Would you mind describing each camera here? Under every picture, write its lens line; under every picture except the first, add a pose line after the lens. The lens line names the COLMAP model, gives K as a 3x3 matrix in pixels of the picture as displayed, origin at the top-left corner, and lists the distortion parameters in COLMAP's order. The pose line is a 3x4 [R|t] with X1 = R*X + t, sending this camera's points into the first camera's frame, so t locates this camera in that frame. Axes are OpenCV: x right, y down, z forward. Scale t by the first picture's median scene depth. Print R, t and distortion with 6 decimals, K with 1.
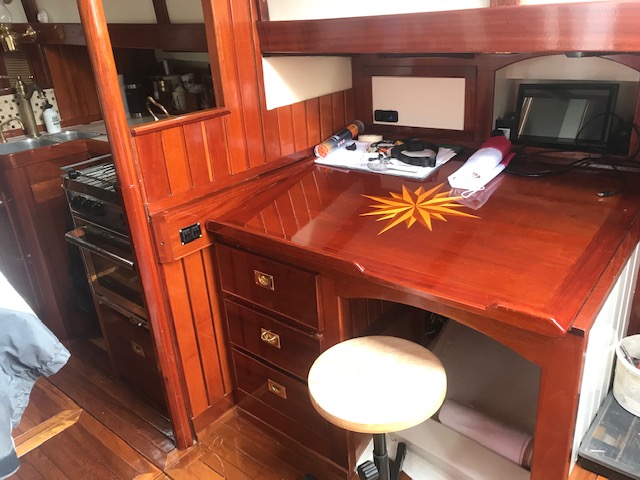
lens RADIAL K [[531.0, 0, 320.1], [0, 531.0, 237.1], [0, 0, 1]] dist [-0.000164, 0.006701]
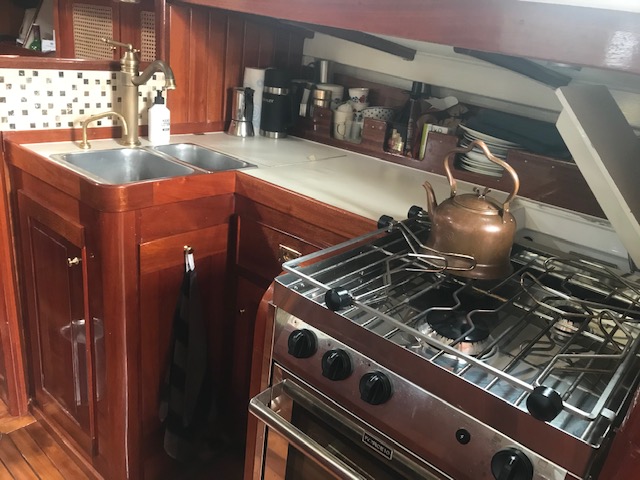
lens RADIAL K [[531.0, 0, 319.2], [0, 531.0, 242.0], [0, 0, 1]] dist [-0.000164, 0.006701]
pose [[0.984082, 0.171544, 0.046427, -0.326452], [-0.170381, 0.984981, -0.027972, -0.096897], [-0.050528, 0.019616, 0.998530, 0.372143]]
